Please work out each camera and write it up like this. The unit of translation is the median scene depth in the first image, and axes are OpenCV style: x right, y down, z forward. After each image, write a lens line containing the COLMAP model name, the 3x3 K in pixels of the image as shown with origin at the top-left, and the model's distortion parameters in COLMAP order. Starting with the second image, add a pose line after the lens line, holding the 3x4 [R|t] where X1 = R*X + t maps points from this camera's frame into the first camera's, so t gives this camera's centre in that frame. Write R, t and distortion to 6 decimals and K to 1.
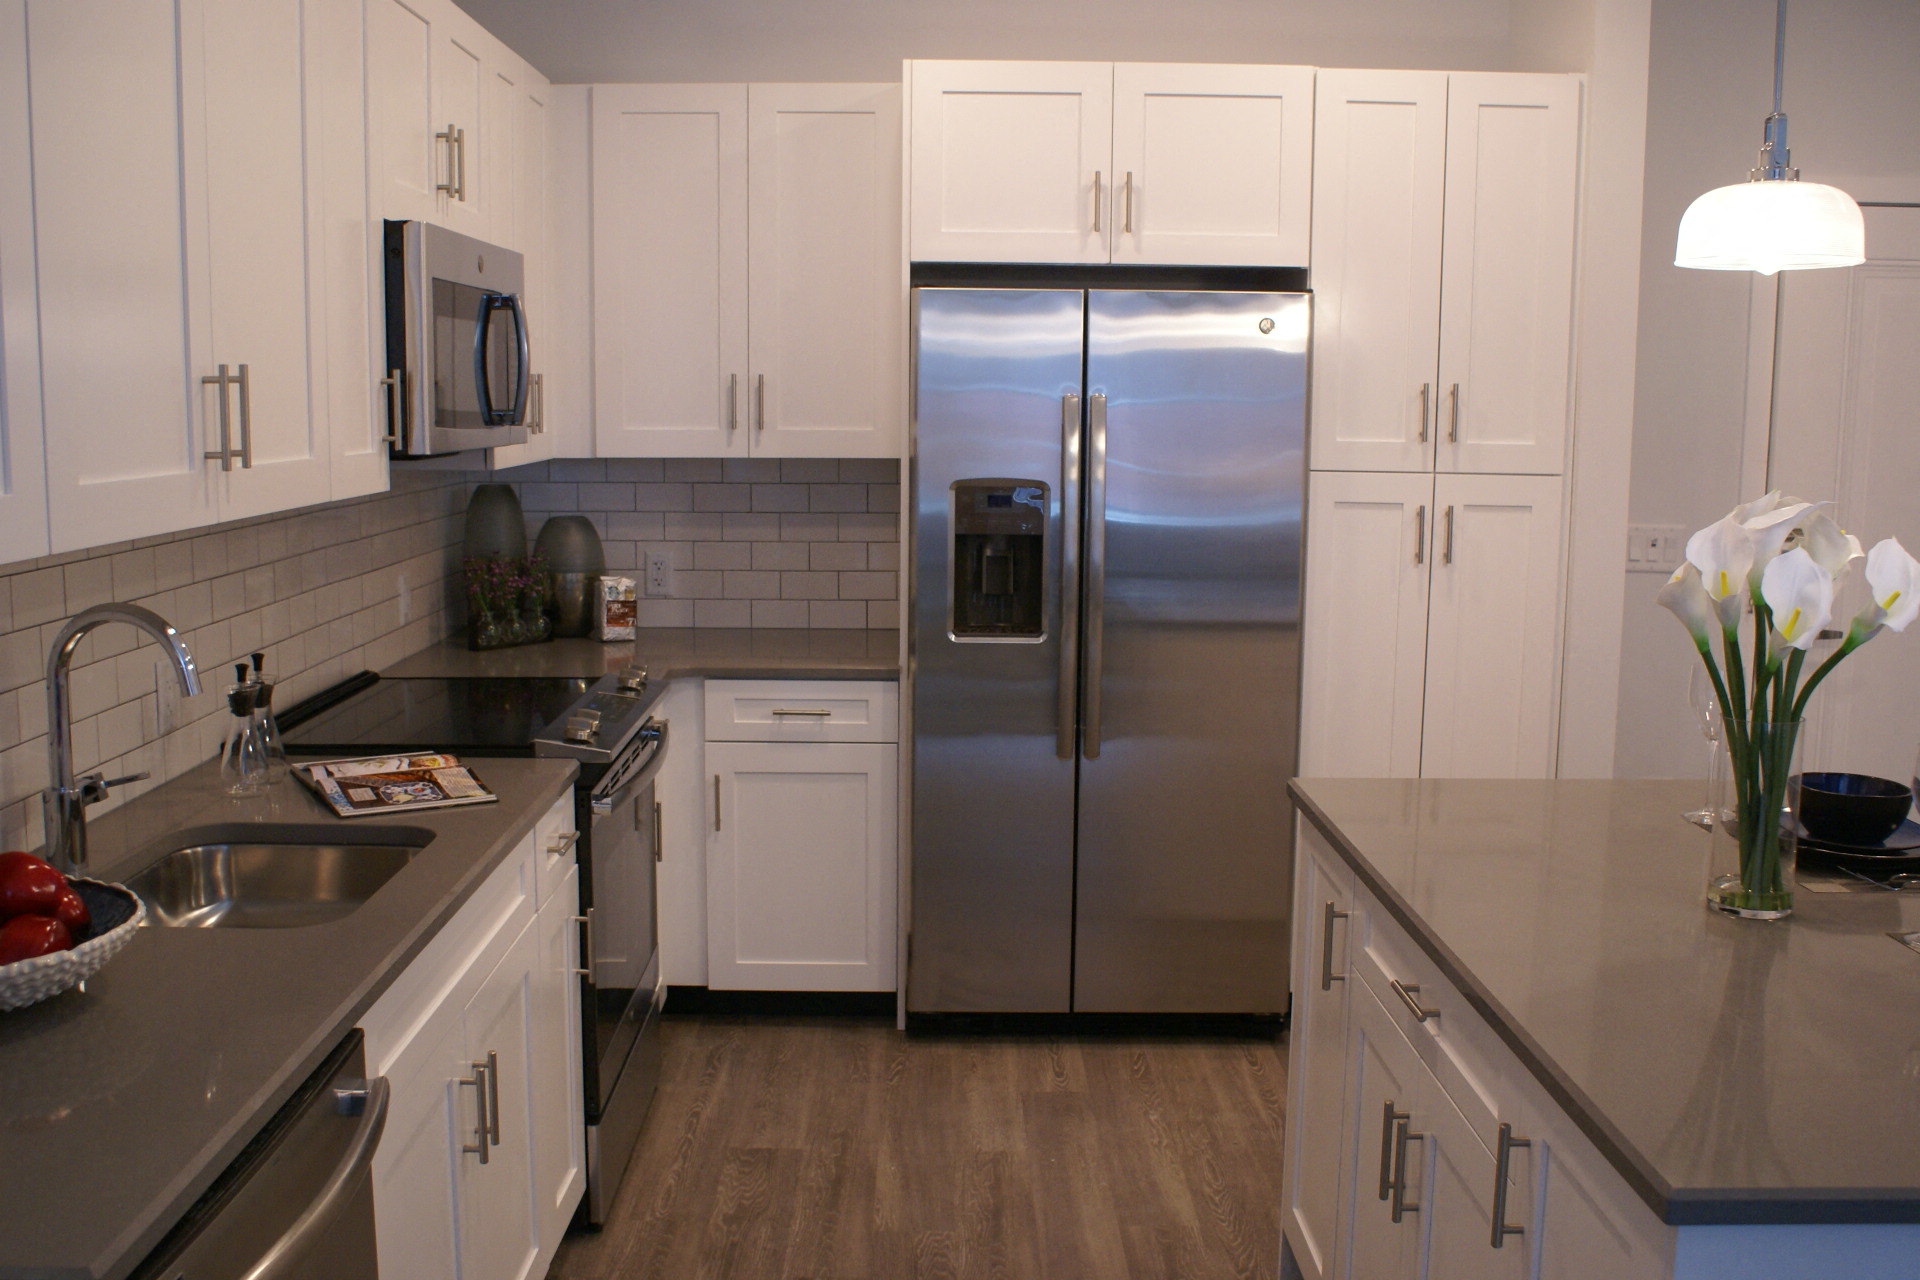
lens RADIAL K [[1827.5, 0, 914.9], [0, 1827.5, 630.6], [0, 0, 1]] dist [-0.128074, 0.102457]
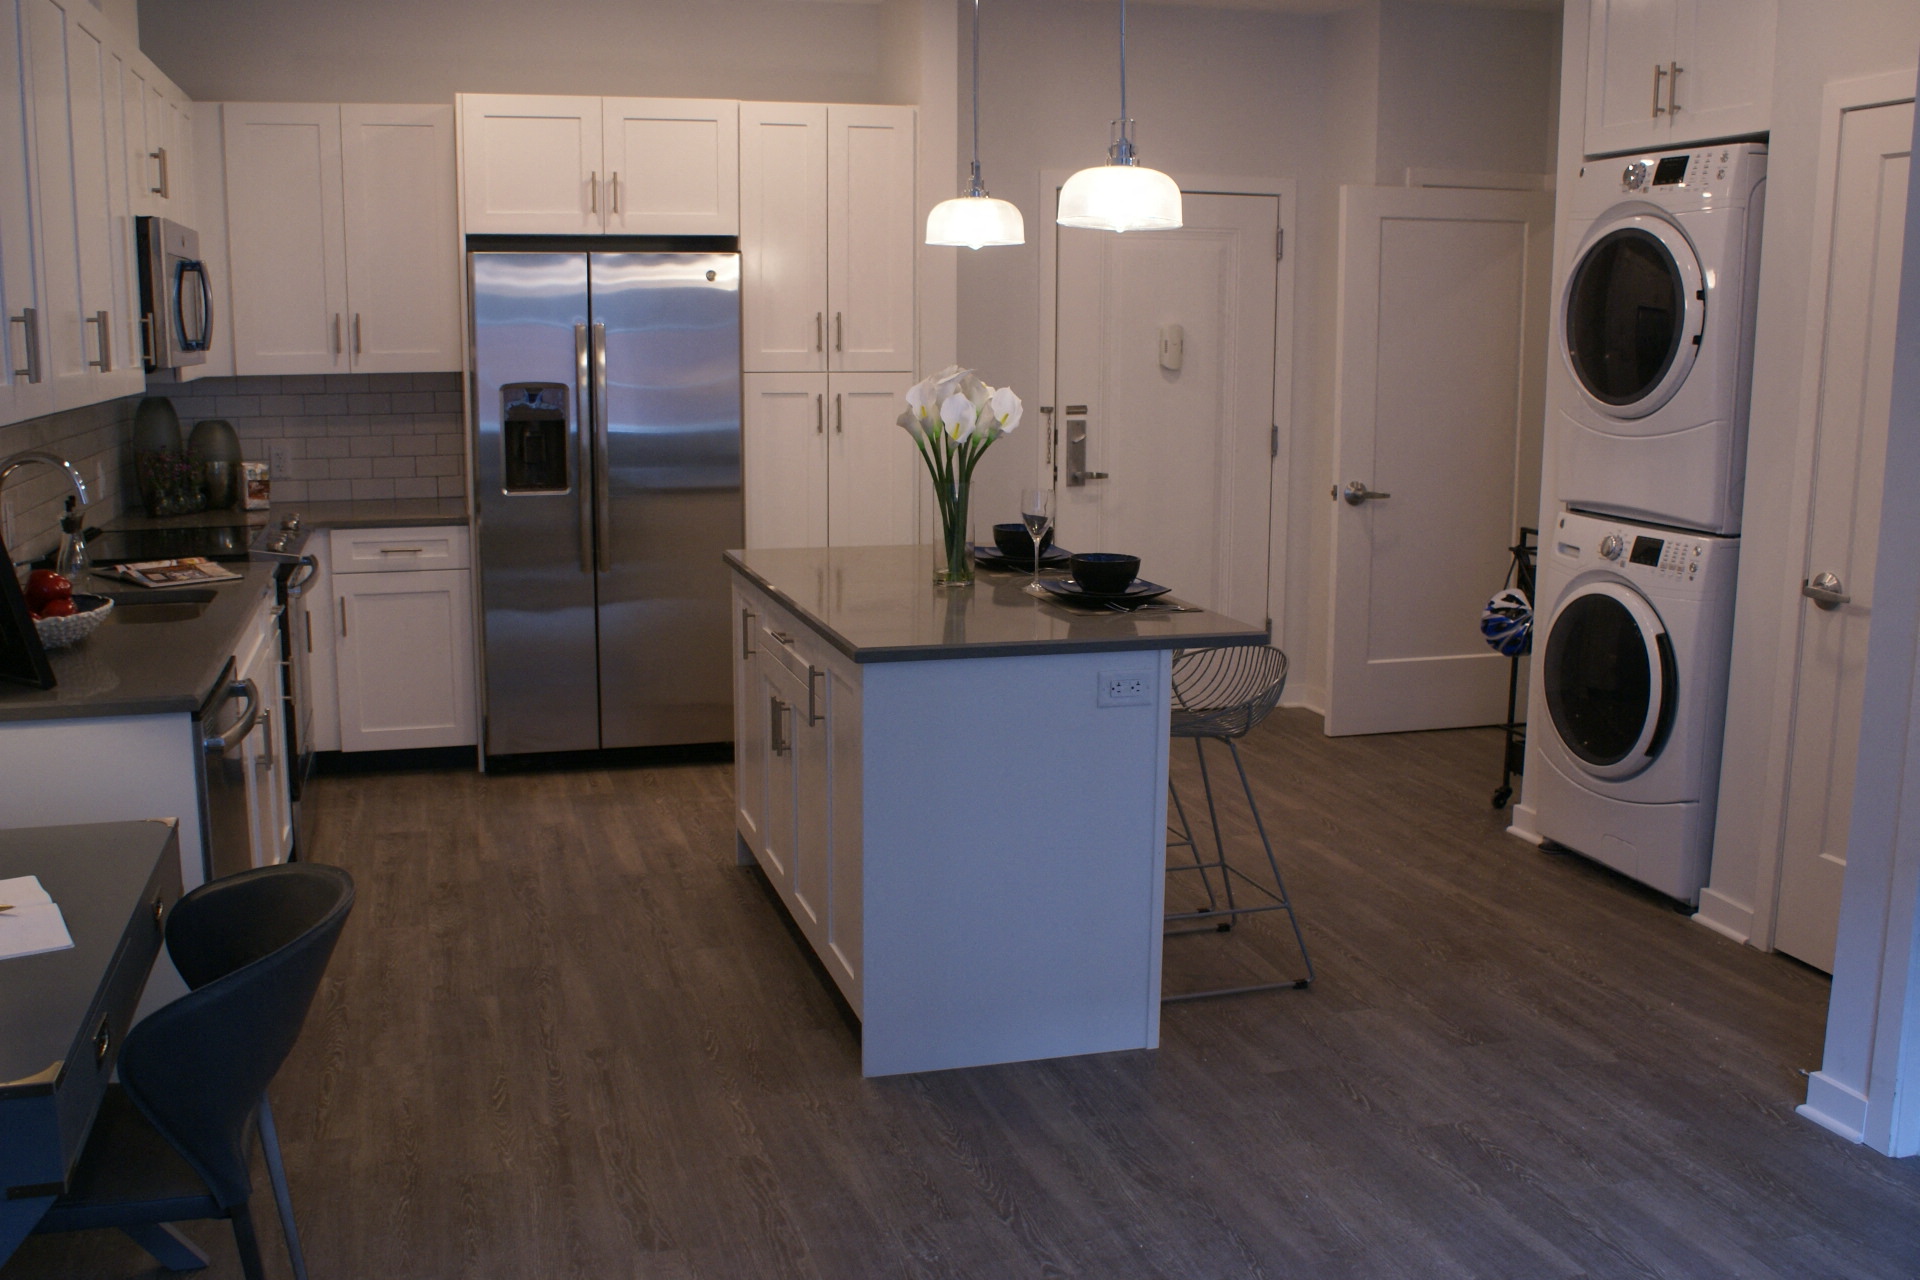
lens RADIAL K [[1827.5, 0, 914.9], [0, 1827.5, 630.6], [0, 0, 1]] dist [-0.128074, 0.102457]
pose [[0.963807, -0.051068, 0.261664, -0.049594], [0.041415, 0.998247, 0.042280, 0.066380], [-0.263364, -0.029913, 0.964233, -0.486560]]
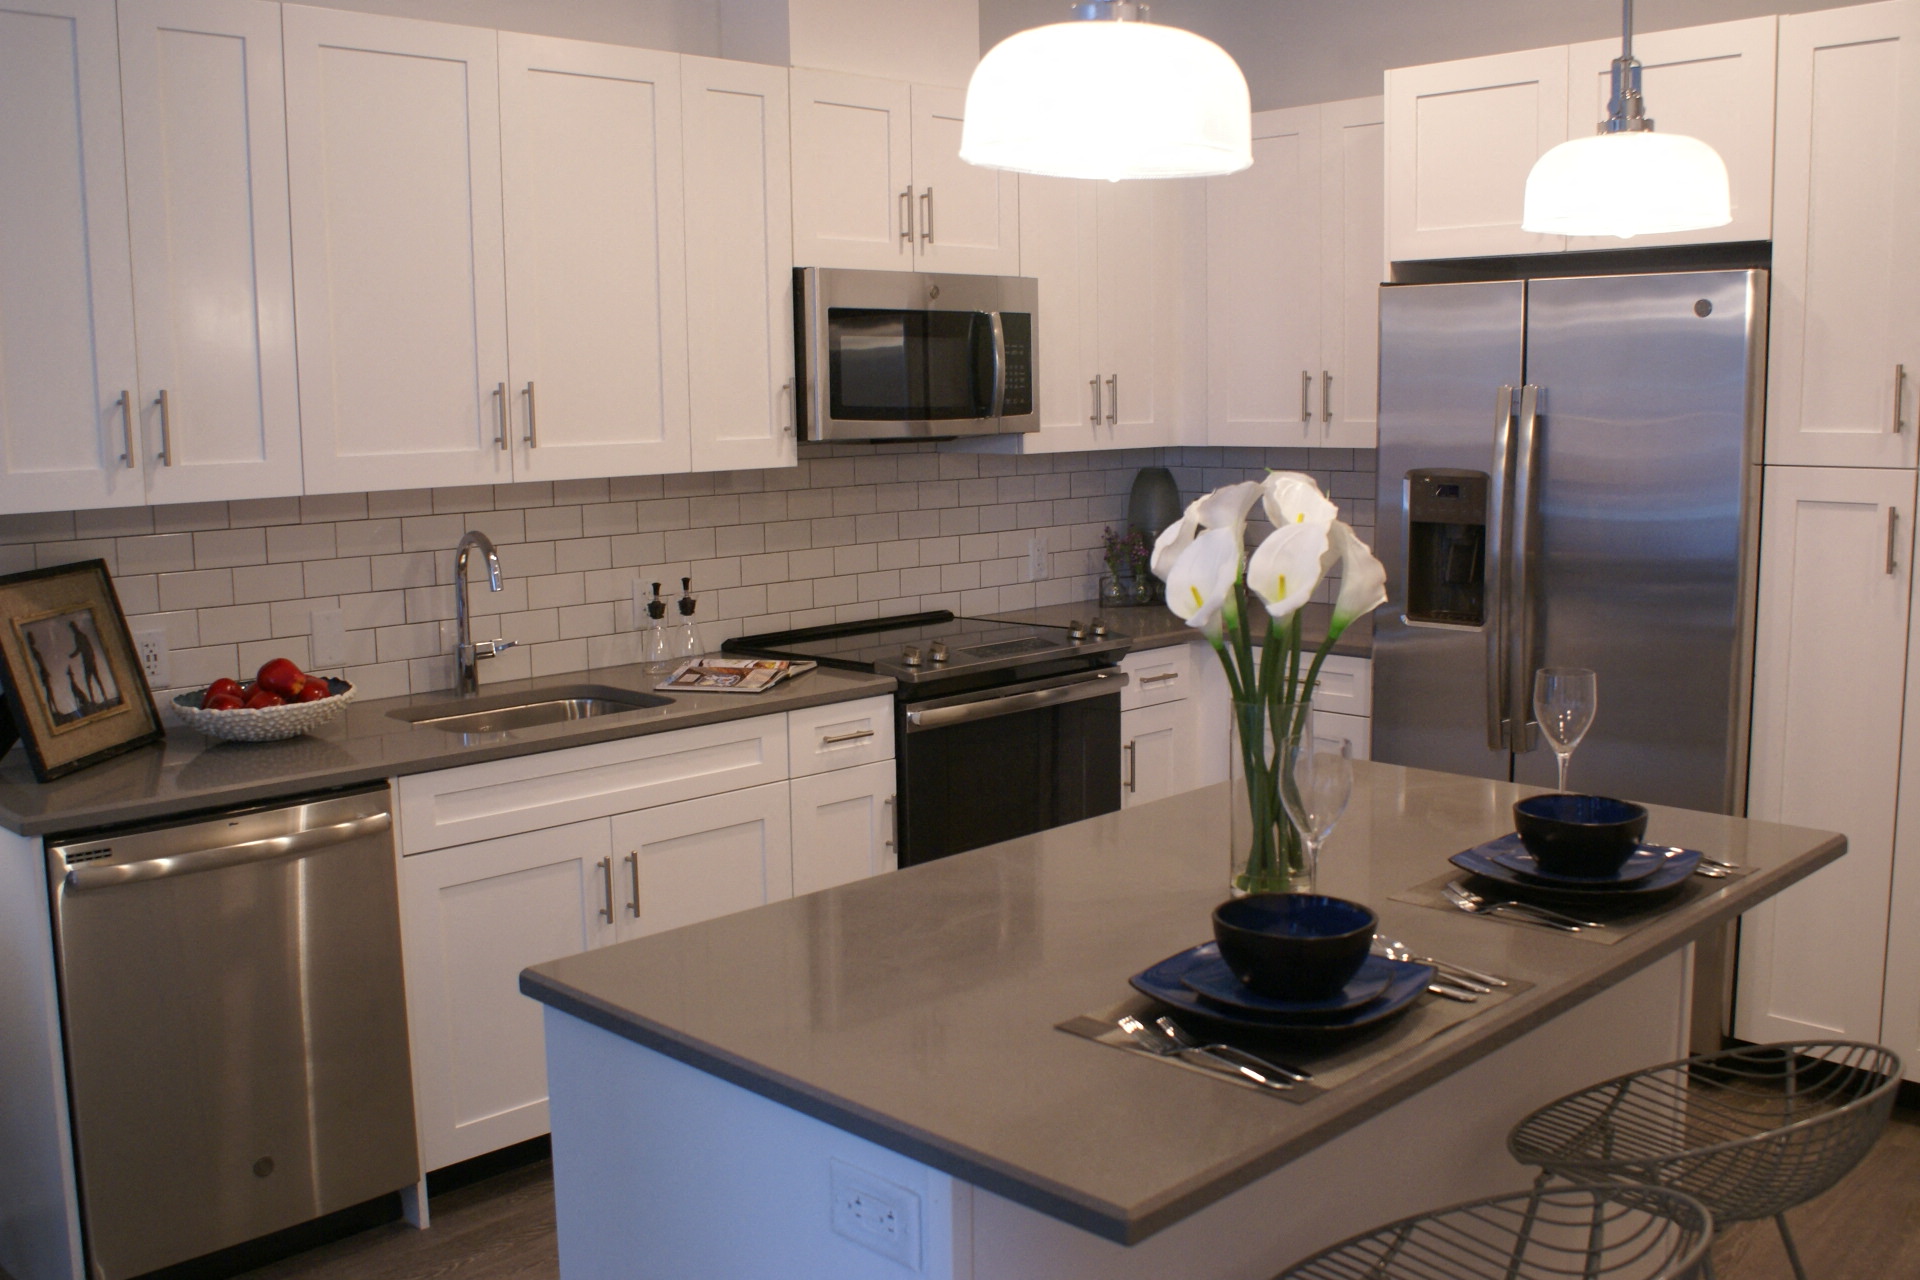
lens RADIAL K [[1827.5, 0, 914.9], [0, 1827.5, 630.6], [0, 0, 1]] dist [-0.128074, 0.102457]
pose [[0.699192, 0.074399, -0.711052, 0.562137], [-0.072395, 0.996826, 0.033114, -0.004366], [0.711259, 0.028324, 0.702359, 0.075491]]
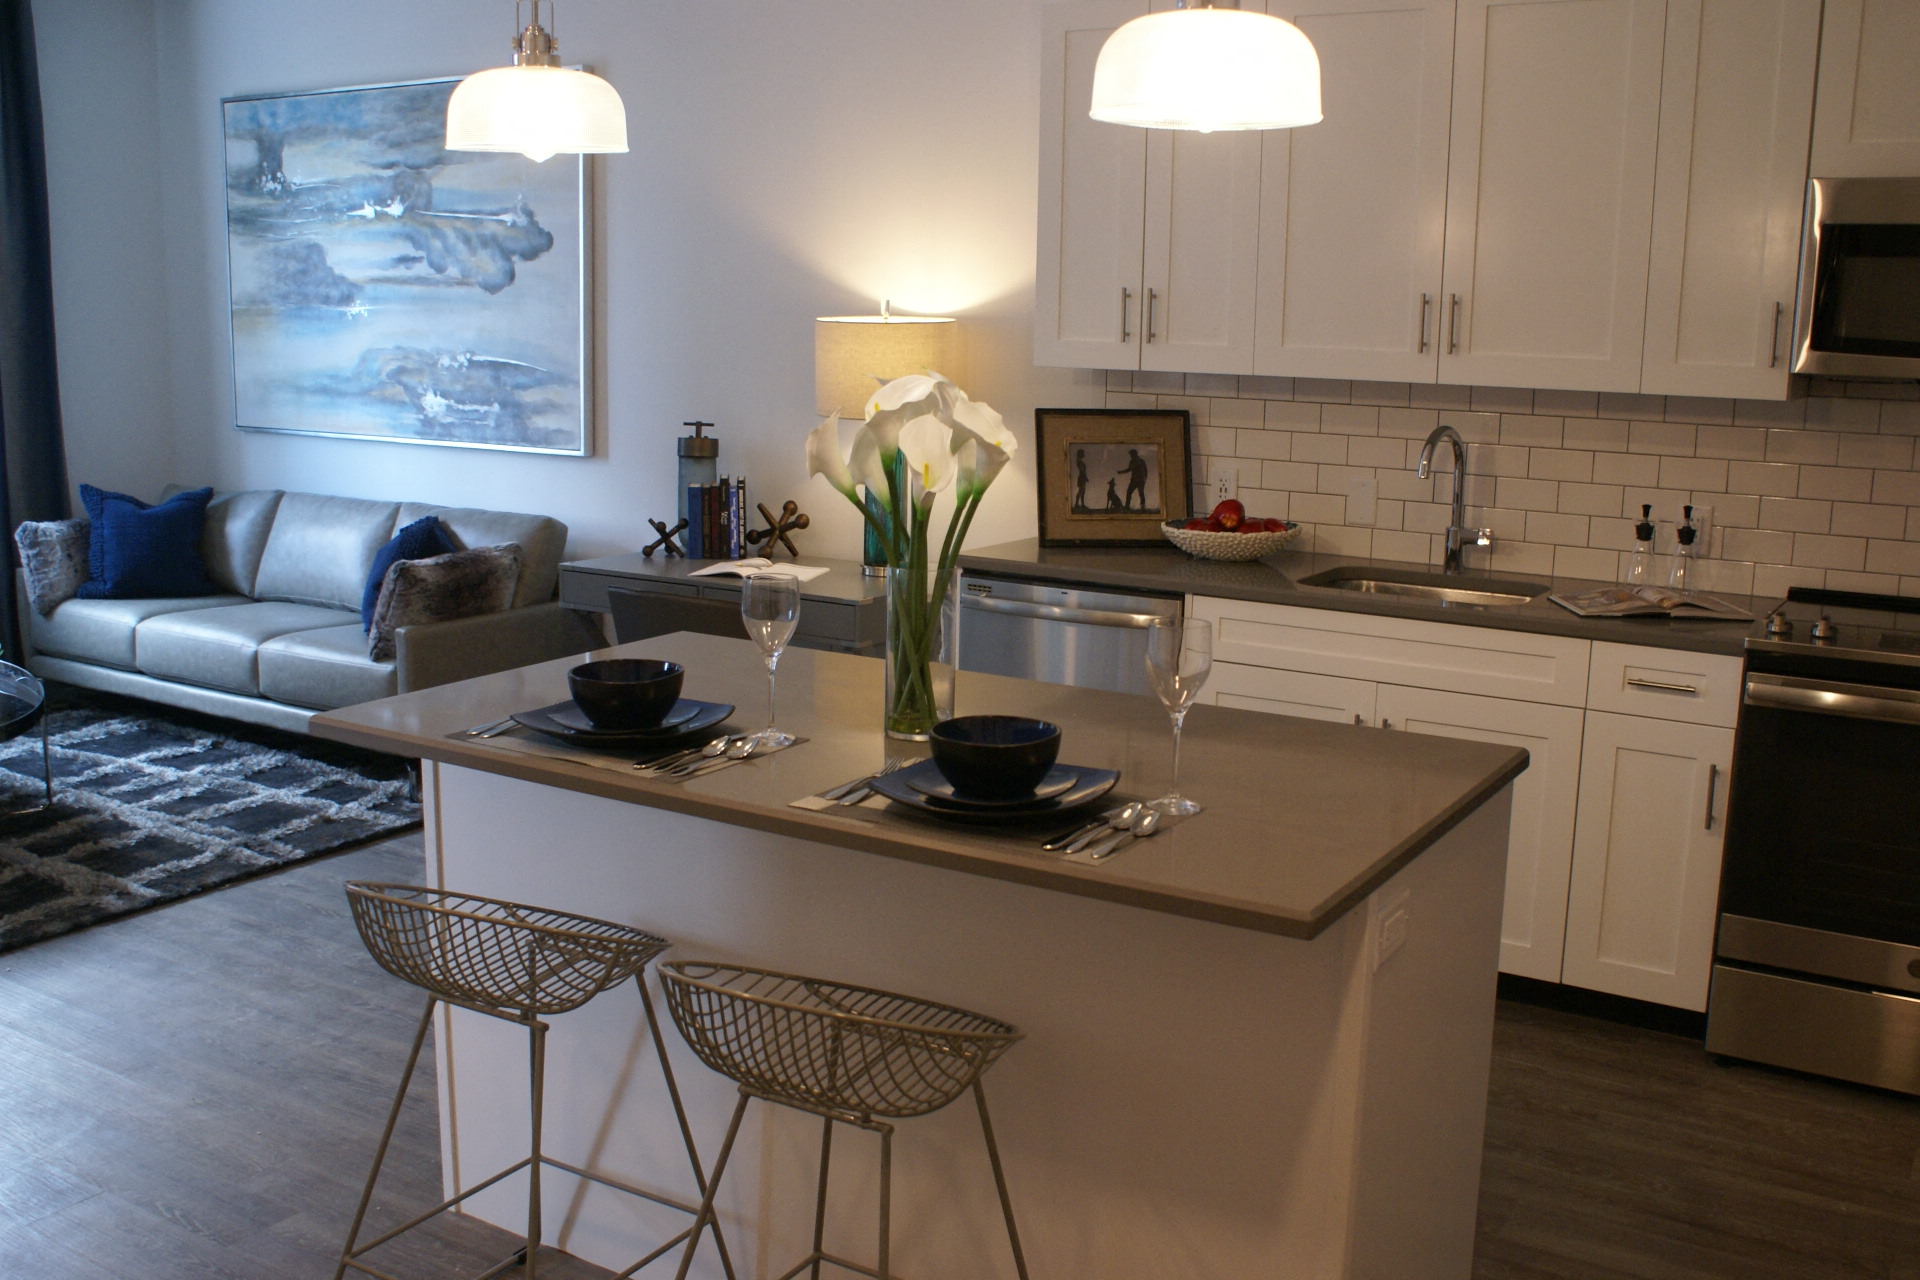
lens RADIAL K [[1827.5, 0, 914.9], [0, 1827.5, 630.6], [0, 0, 1]] dist [-0.128074, 0.102457]
pose [[-0.531753, 0.138674, -0.835469, 0.795986], [-0.131451, 0.961033, 0.243181, -0.109752], [0.836636, 0.239135, -0.492803, 0.865999]]
